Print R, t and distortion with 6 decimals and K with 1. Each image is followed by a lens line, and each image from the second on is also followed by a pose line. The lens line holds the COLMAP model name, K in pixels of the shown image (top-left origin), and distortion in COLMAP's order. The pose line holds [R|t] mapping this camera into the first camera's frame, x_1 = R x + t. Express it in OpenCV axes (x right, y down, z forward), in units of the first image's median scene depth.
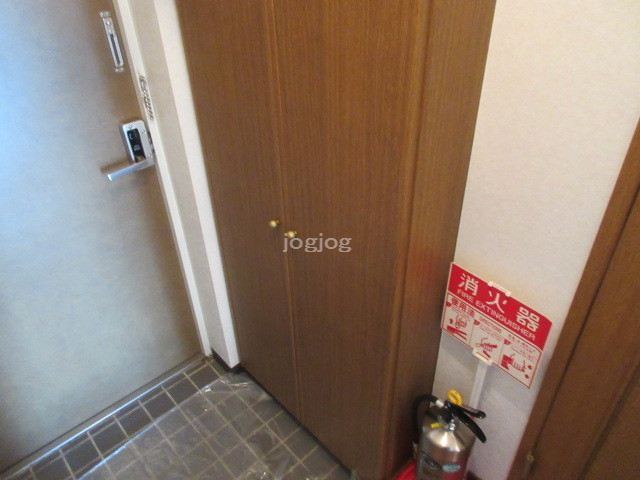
lens RADIAL K [[477.4, 0, 320.0], [0, 477.4, 240.0], [0, 0, 1]] dist [0.004501, 0.002184]
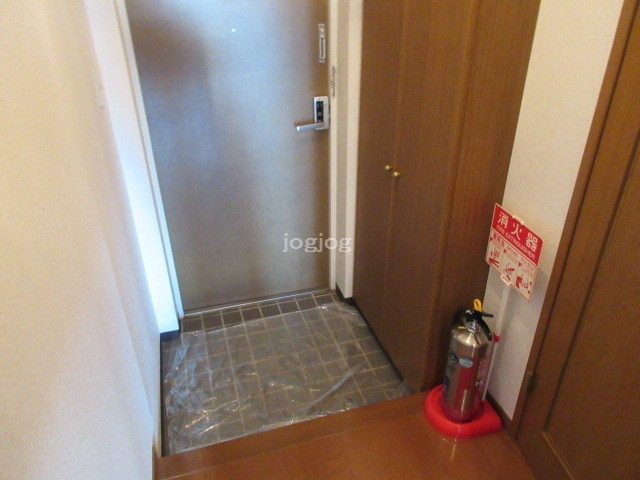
lens RADIAL K [[477.4, 0, 320.0], [0, 477.4, 240.0], [0, 0, 1]] dist [0.004501, 0.002184]
pose [[0.900341, 0.228697, -0.370248, 0.315912], [-0.262823, 0.963851, -0.043757, 0.306303], [0.346856, 0.136706, 0.927902, -0.399684]]
